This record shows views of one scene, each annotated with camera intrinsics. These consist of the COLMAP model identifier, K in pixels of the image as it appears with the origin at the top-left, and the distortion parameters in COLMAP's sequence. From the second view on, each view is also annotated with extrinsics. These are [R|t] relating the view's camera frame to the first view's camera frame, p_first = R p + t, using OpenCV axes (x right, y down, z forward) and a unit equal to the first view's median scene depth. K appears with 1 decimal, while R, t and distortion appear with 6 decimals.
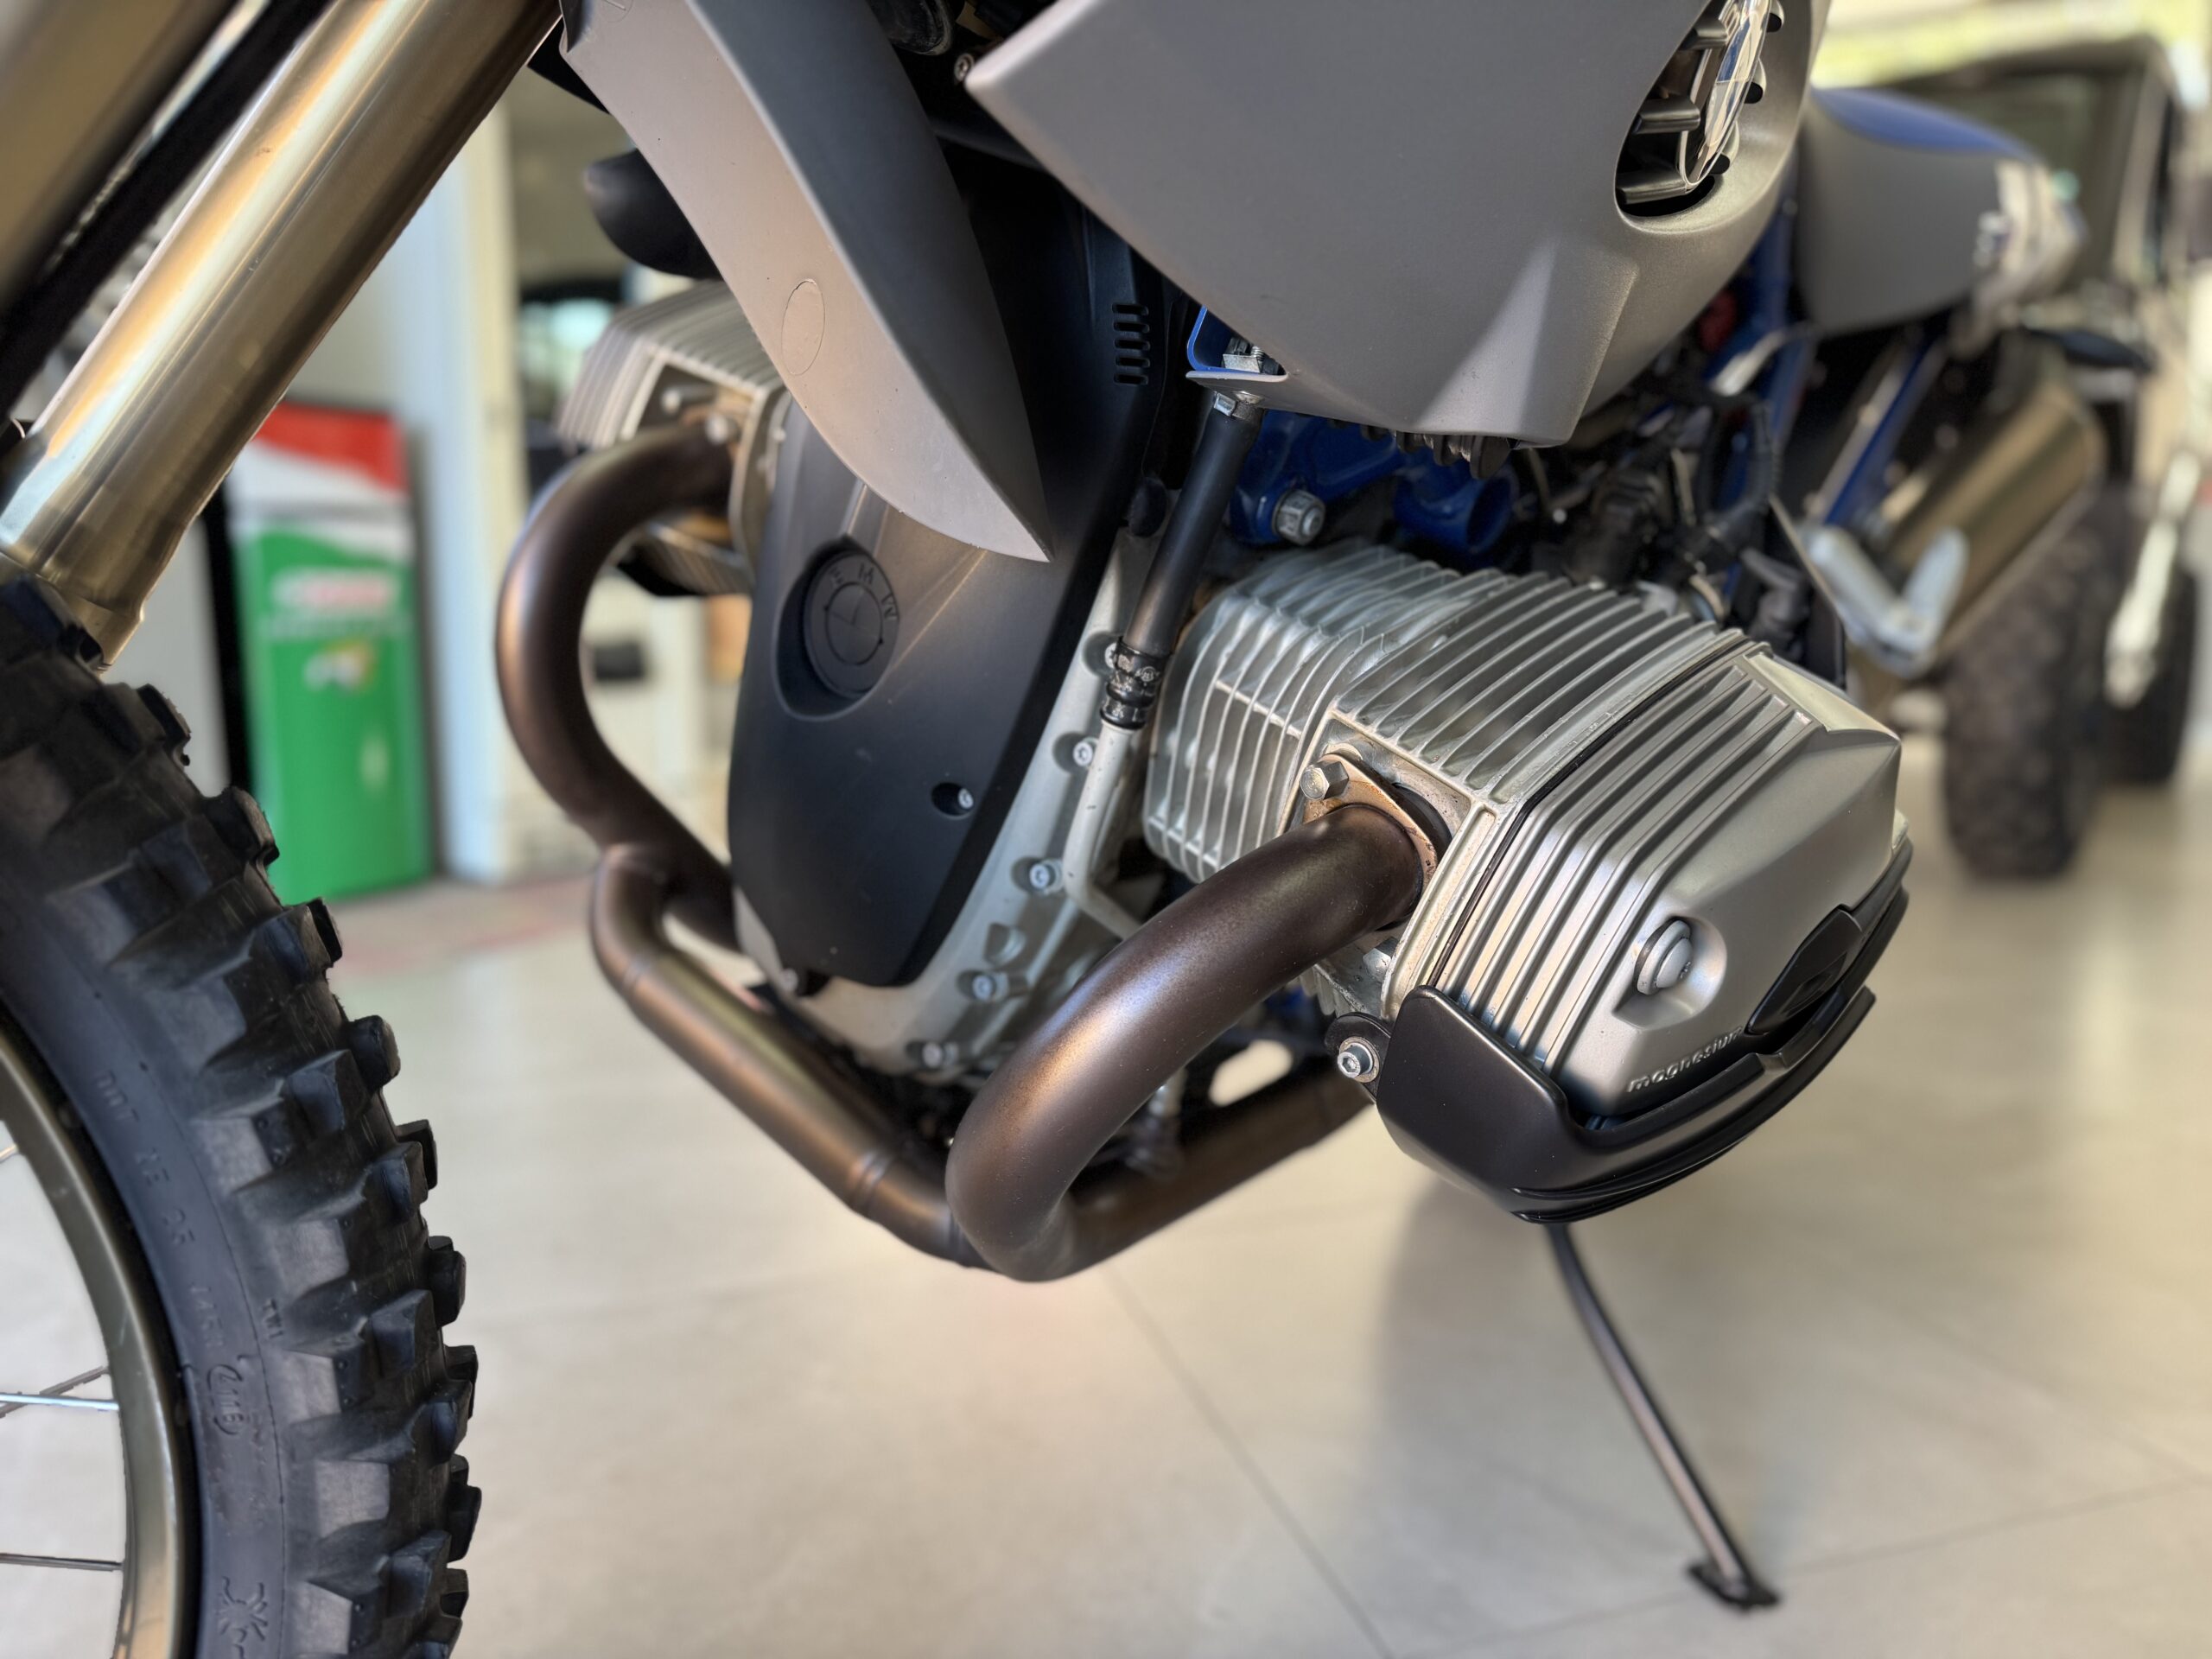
lens RADIAL K [[1570.3, 0, 1100.4], [0, 1570.3, 847.8], [0, 0, 1]] dist [0.009616, -0.037422]
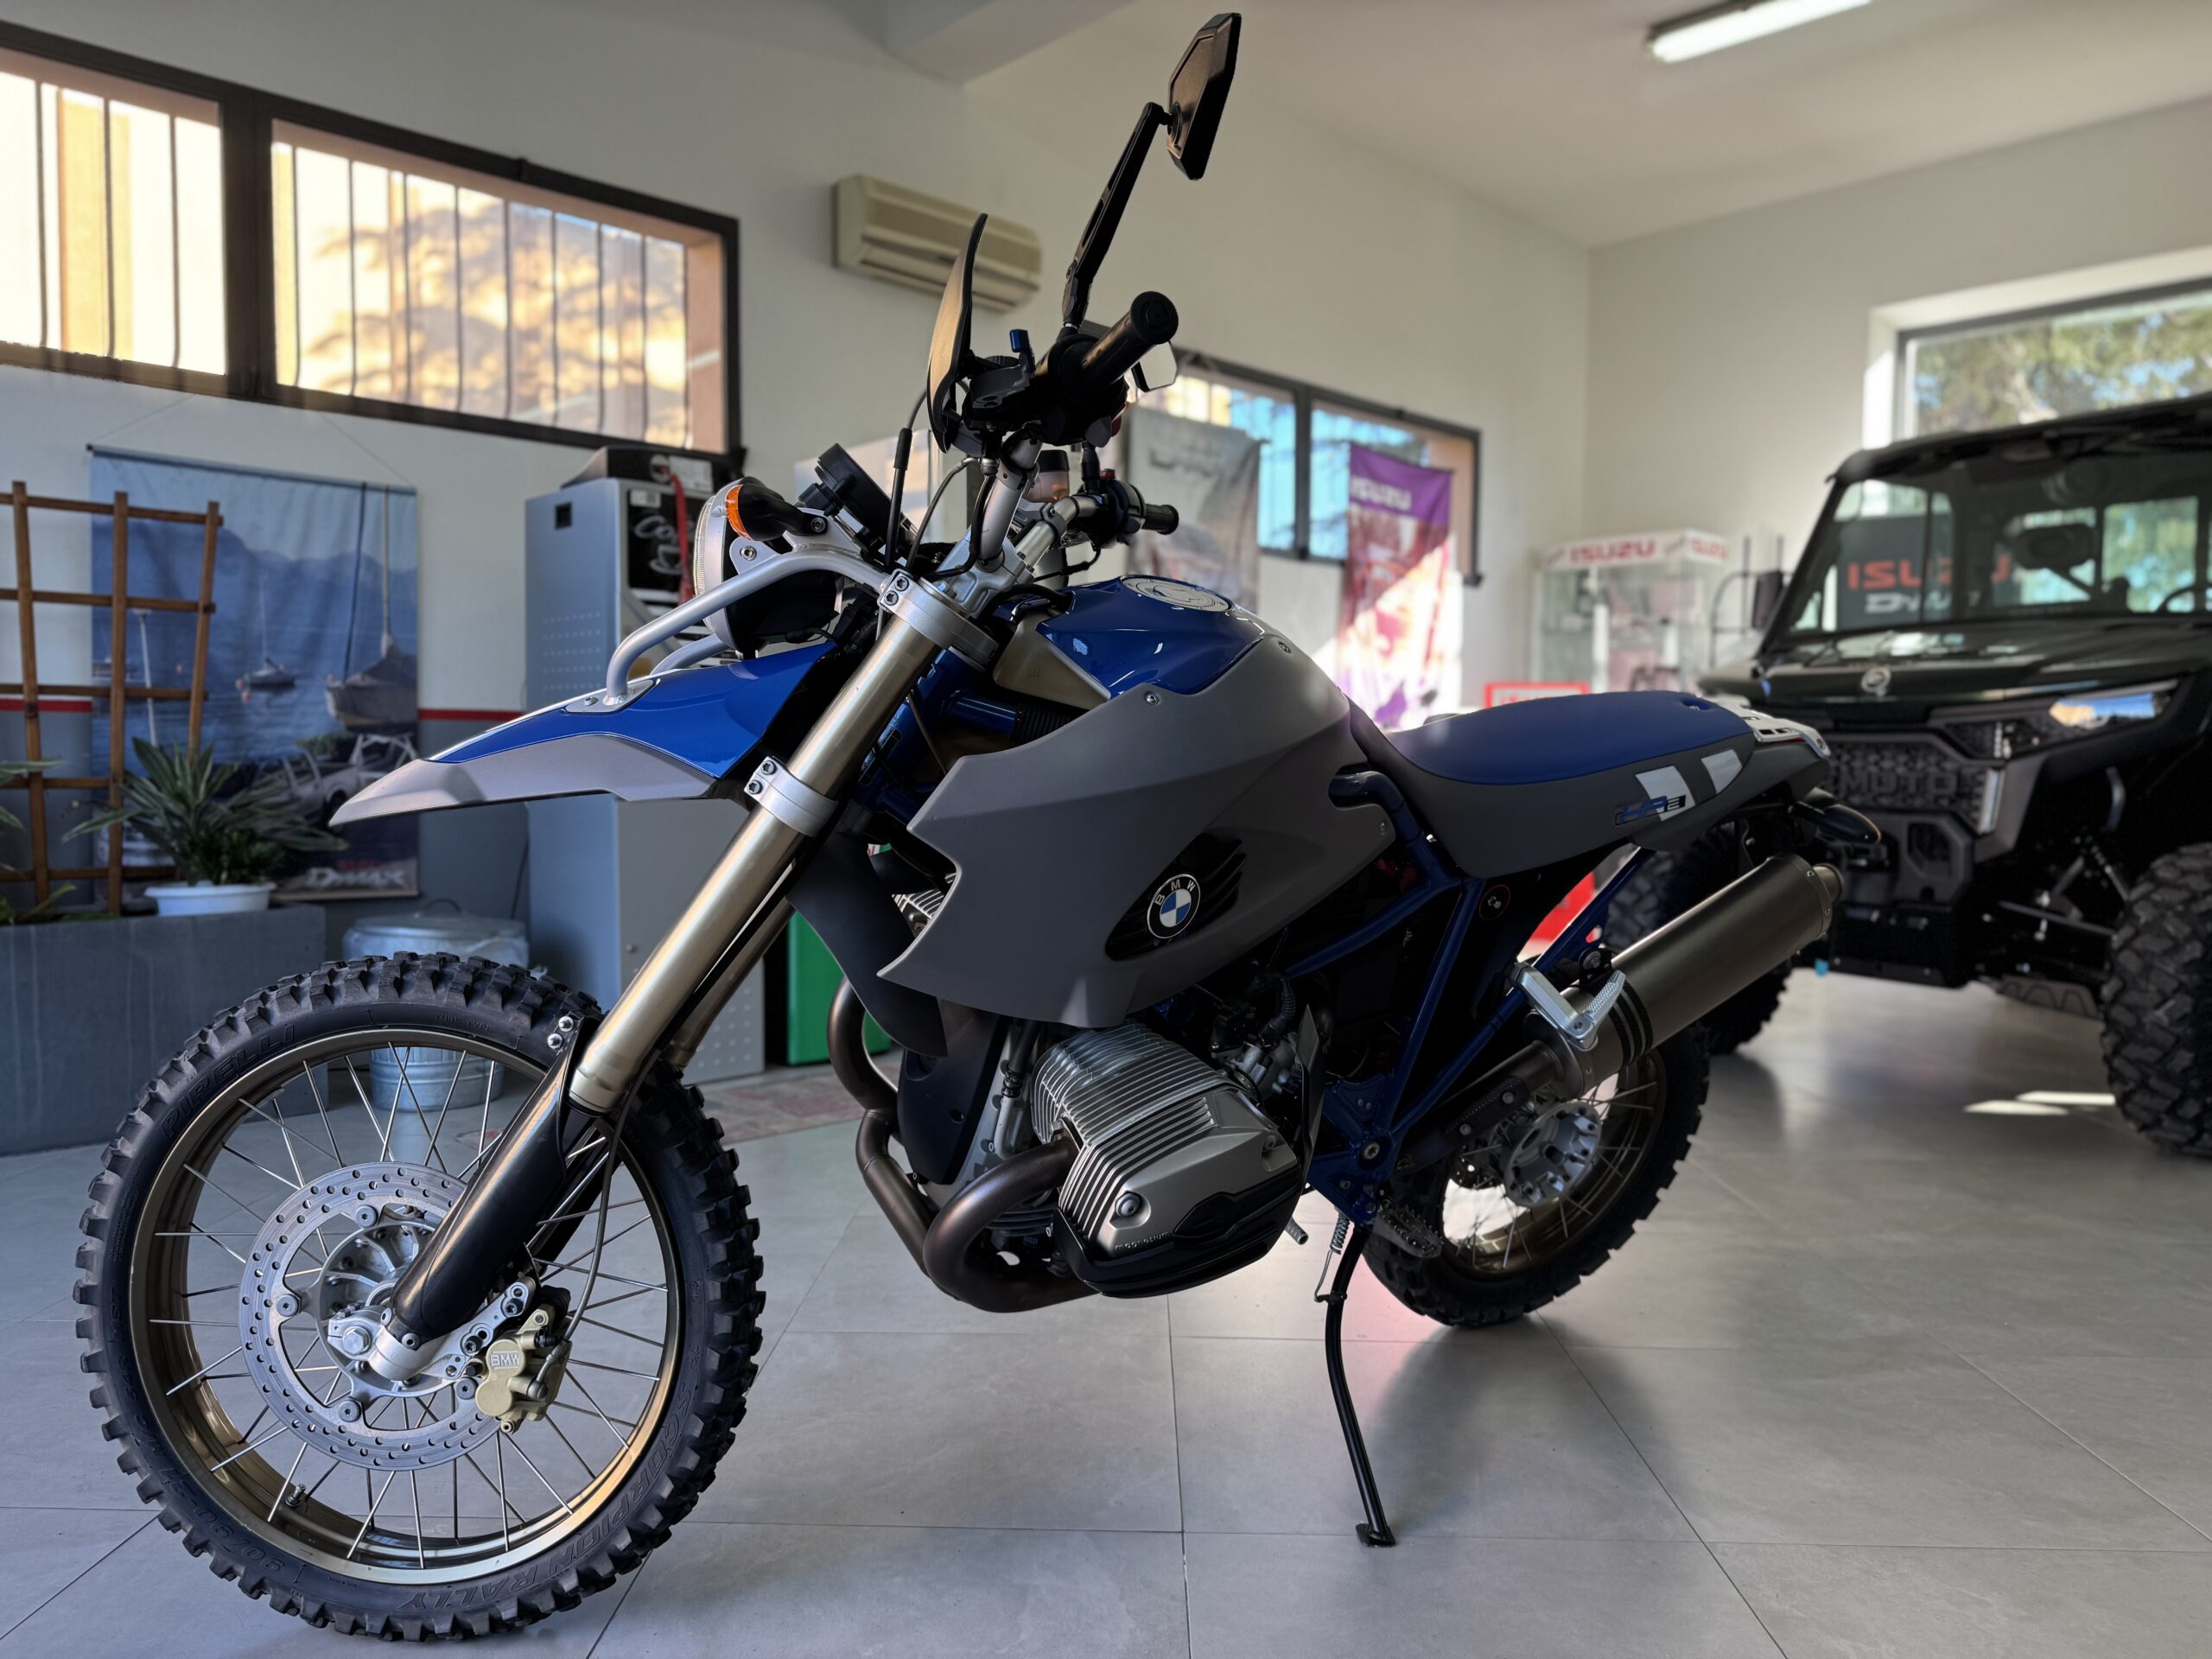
lens RADIAL K [[1580.2, 0, 1109.4], [0, 1580.2, 821.6], [0, 0, 1]] dist [0.092635, -0.095820]
pose [[0.948852, 0.026325, -0.314621, 1.422474], [-0.056929, 0.994450, -0.088482, -0.437176], [0.310545, 0.101868, 0.945084, -2.205670]]
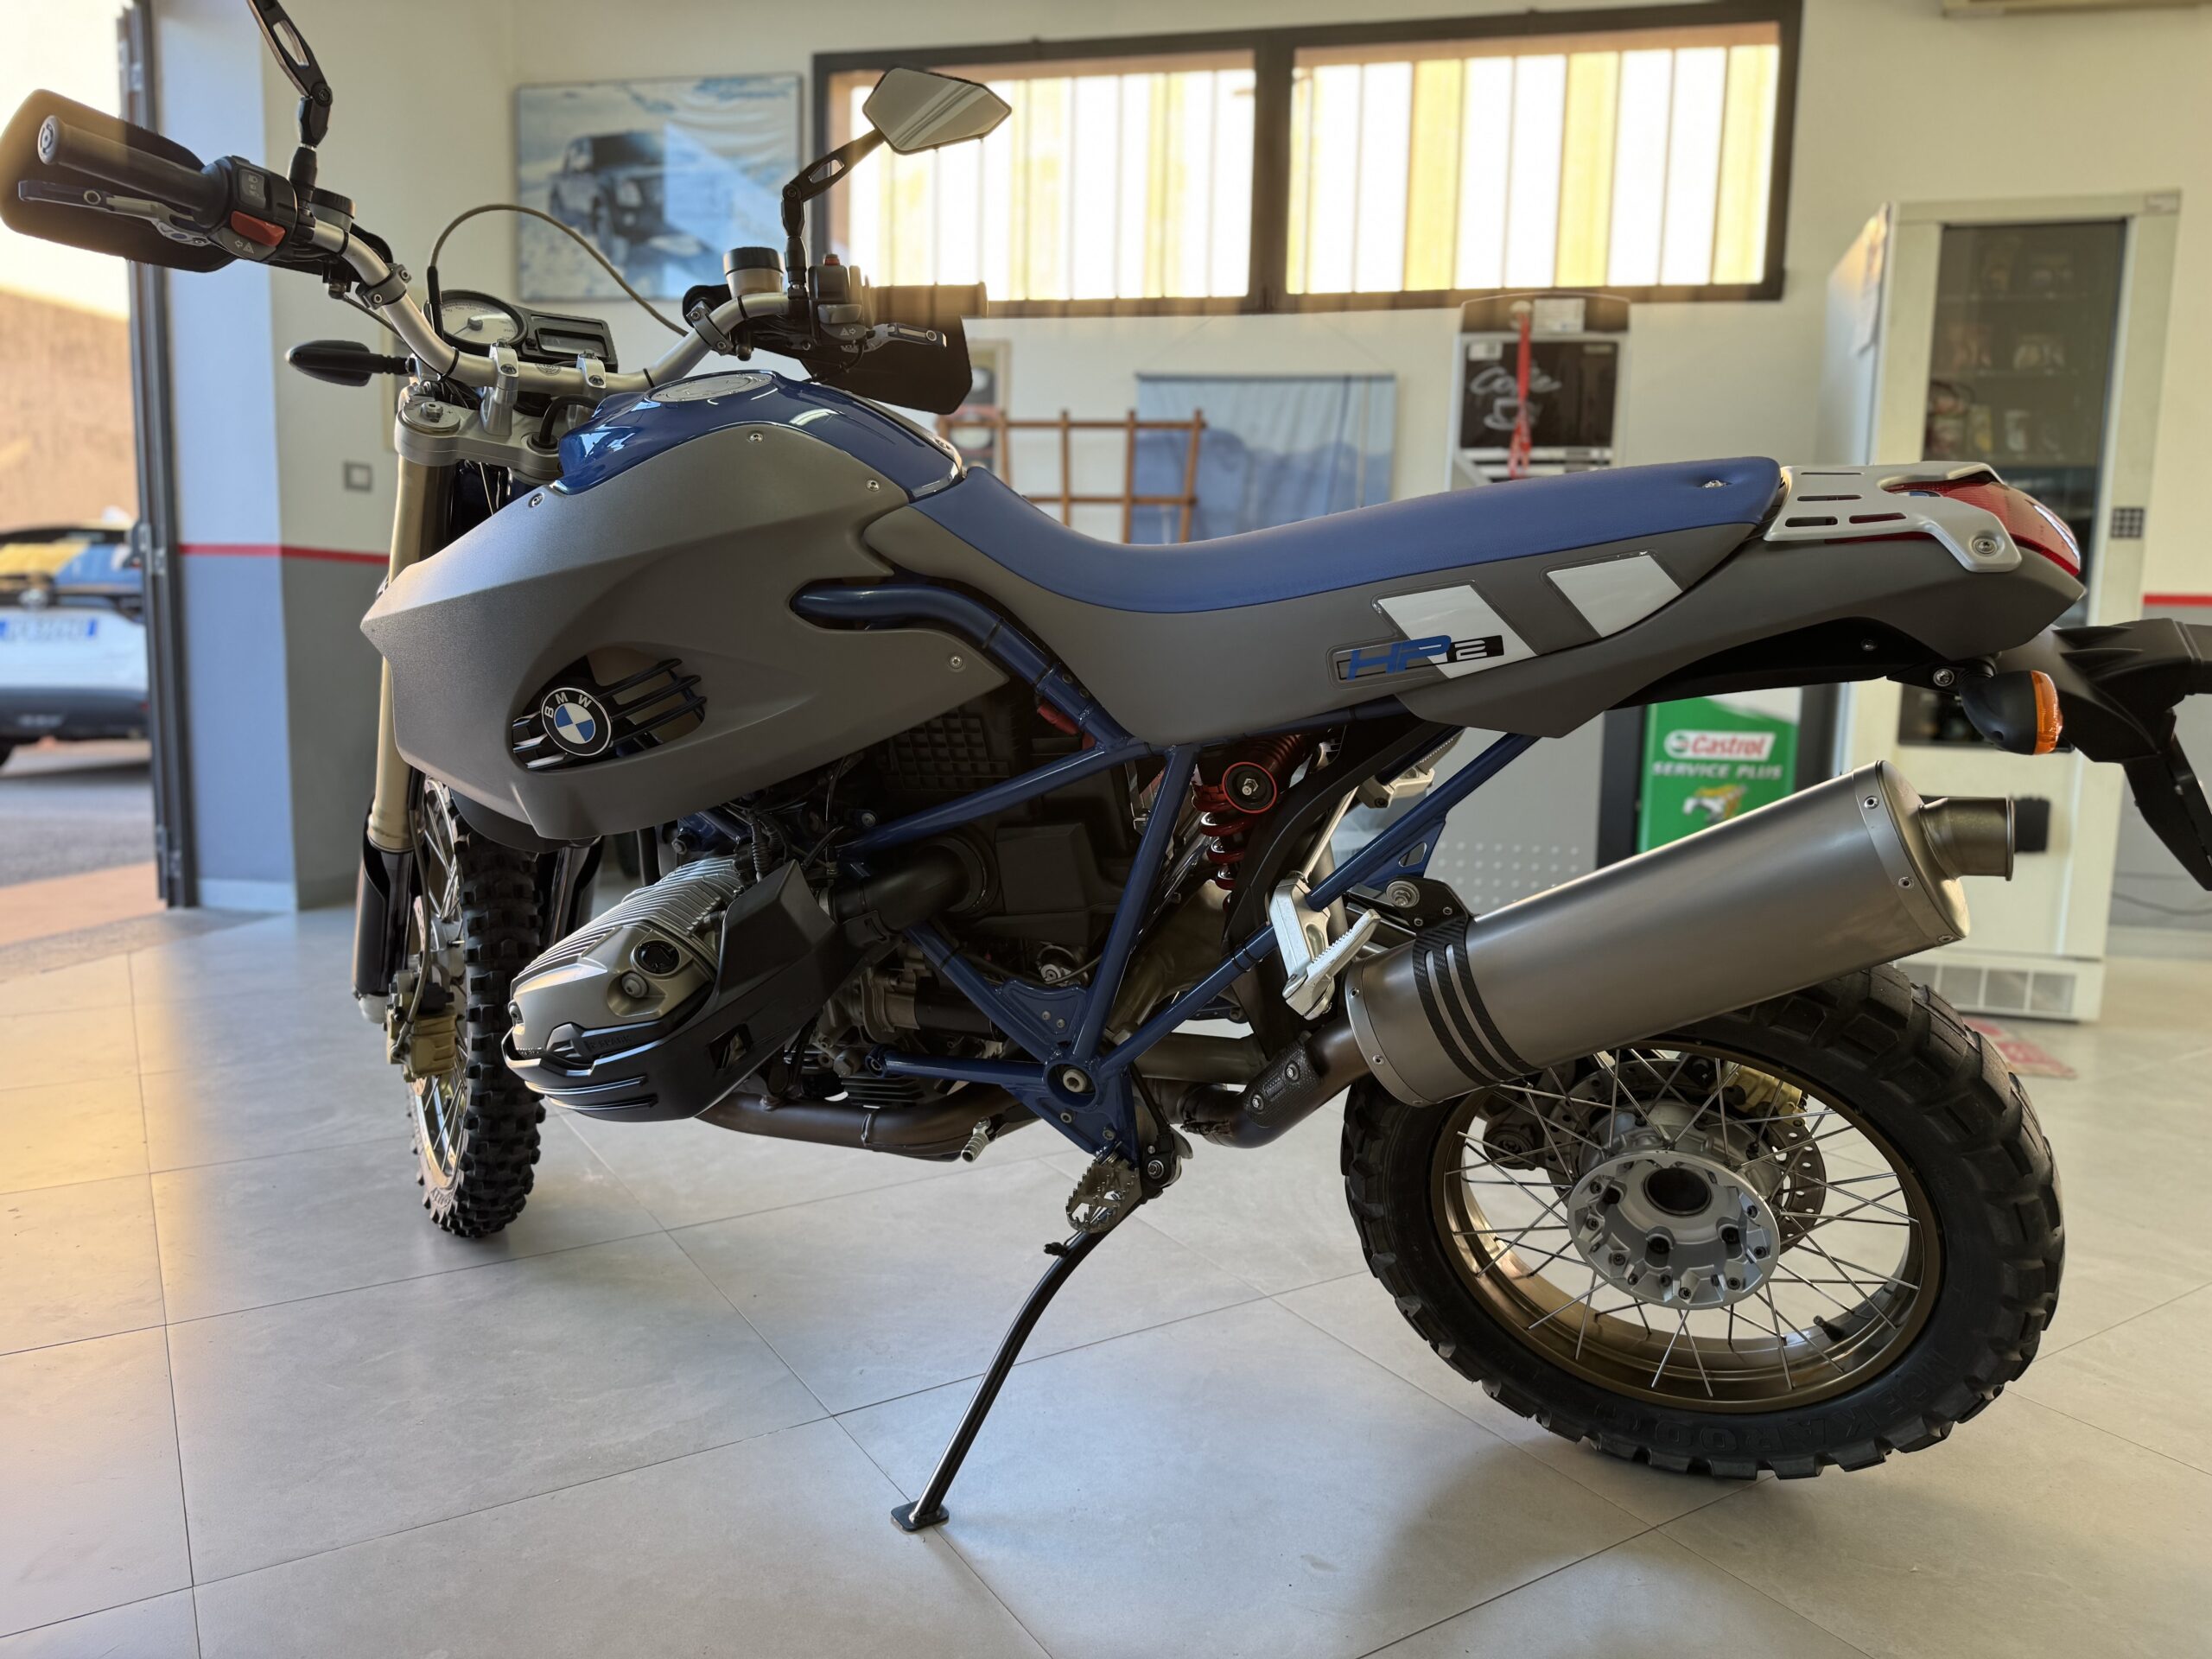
lens RADIAL K [[1592.4, 0, 1113.8], [0, 1592.4, 829.2], [0, 0, 1]] dist [0.080811, -0.088043]
pose [[0.256384, 0.129154, -0.957907, 4.055105], [-0.161084, 0.982883, 0.089407, -0.832964], [0.953058, 0.131381, 0.272800, 1.368633]]
